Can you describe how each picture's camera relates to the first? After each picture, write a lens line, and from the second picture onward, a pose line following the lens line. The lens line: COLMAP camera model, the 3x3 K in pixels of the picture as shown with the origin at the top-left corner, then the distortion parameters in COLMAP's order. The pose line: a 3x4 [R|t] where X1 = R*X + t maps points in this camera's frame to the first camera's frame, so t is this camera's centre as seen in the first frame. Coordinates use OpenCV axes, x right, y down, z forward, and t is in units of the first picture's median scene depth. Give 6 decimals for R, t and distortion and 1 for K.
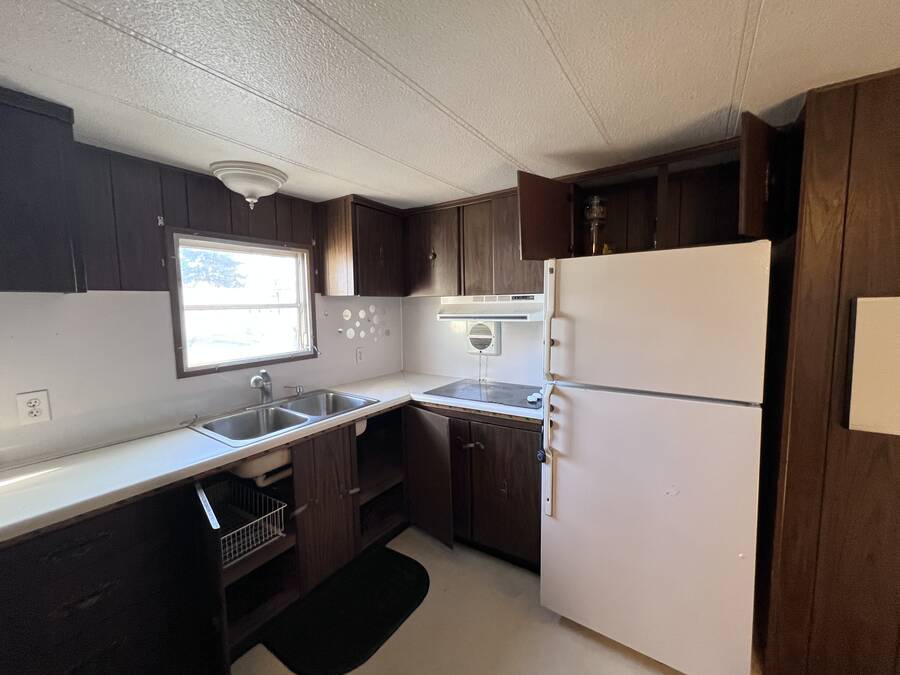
lens RADIAL K [[366.2, 0, 448.2], [0, 366.2, 335.6], [0, 0, 1]] dist [-0.000778, -0.000410]
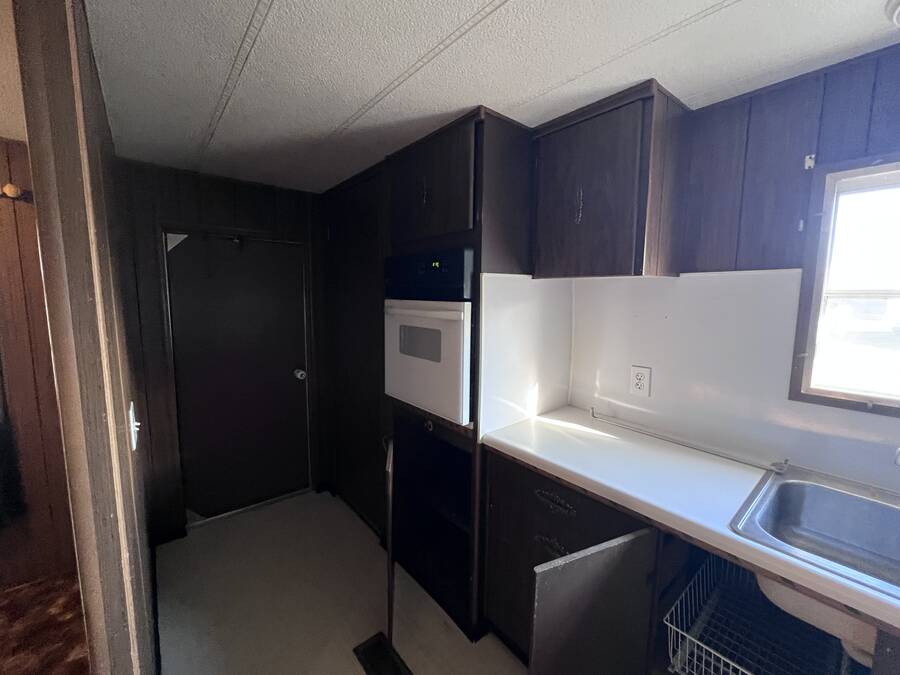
lens RADIAL K [[366.2, 0, 449.1], [0, 366.2, 335.0], [0, 0, 1]] dist [-0.000778, -0.000410]
pose [[-0.284008, 0.117016, -0.951655, 0.066524], [-0.085112, 0.985530, 0.146582, -0.045629], [0.955037, 0.122628, -0.269939, 0.595343]]
